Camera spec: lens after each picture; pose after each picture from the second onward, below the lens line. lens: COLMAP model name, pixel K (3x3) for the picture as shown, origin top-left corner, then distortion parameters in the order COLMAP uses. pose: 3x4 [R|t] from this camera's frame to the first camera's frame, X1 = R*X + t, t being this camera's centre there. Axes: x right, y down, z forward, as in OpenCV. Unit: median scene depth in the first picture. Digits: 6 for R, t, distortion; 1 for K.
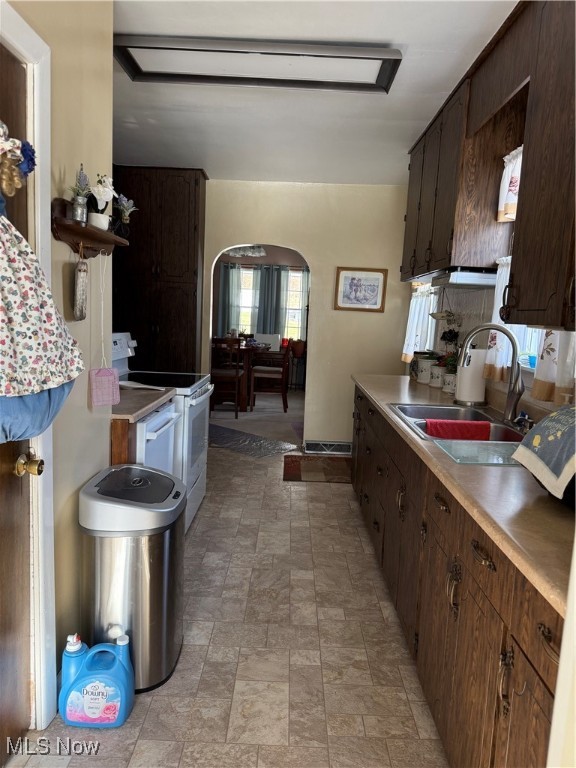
lens RADIAL K [[535.7, 0, 288.0], [0, 535.7, 384.0], [0, 0, 1]] dist [0.096661, -0.138636]
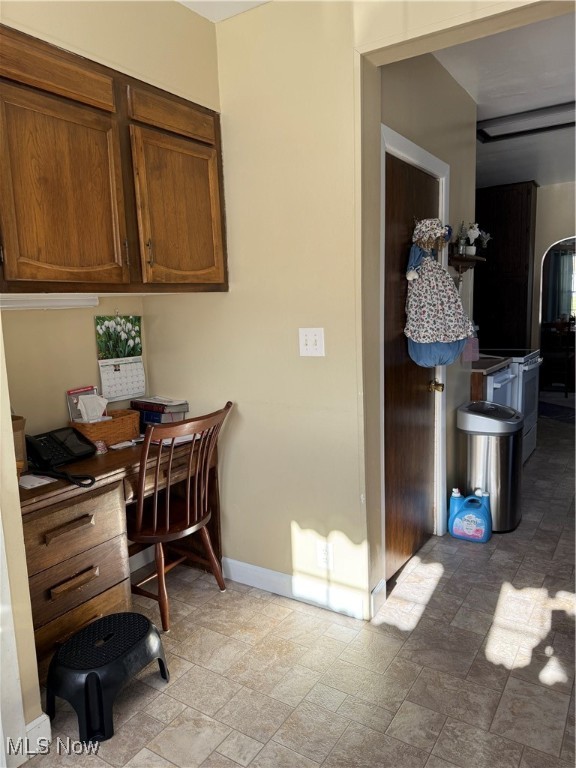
lens RADIAL K [[538.5, 0, 285.3], [0, 538.5, 386.4], [0, 0, 1]] dist [0.044894, -0.059106]
pose [[0.836301, 0.003472, -0.548259, 0.071415], [0.002879, 0.999938, 0.010723, 0.075599], [0.548263, -0.010546, 0.836240, -0.527370]]
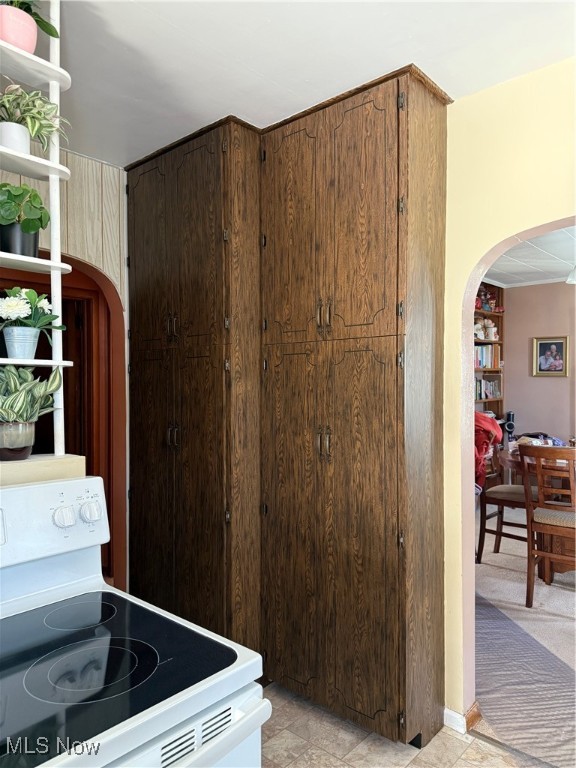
lens RADIAL K [[551.1, 0, 288.0], [0, 551.1, 384.0], [0, 0, 1]] dist [0.014381, -0.003648]
pose [[0.753076, -0.047072, -0.656247, 0.069184], [-0.048474, 0.990757, -0.126692, -0.163149], [0.656145, 0.127219, 0.743834, 1.121577]]
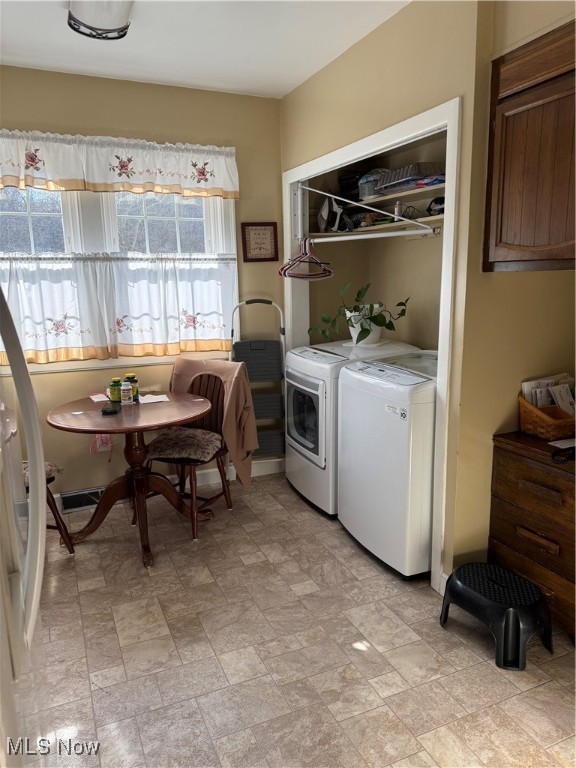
lens RADIAL K [[538.5, 0, 285.3], [0, 538.5, 386.4], [0, 0, 1]] dist [0.044894, -0.059106]
pose [[-0.908650, 0.036125, -0.415993, 0.101403], [-0.094184, 0.952845, 0.288470, -0.209400], [0.406798, 0.301298, -0.862401, 1.455237]]
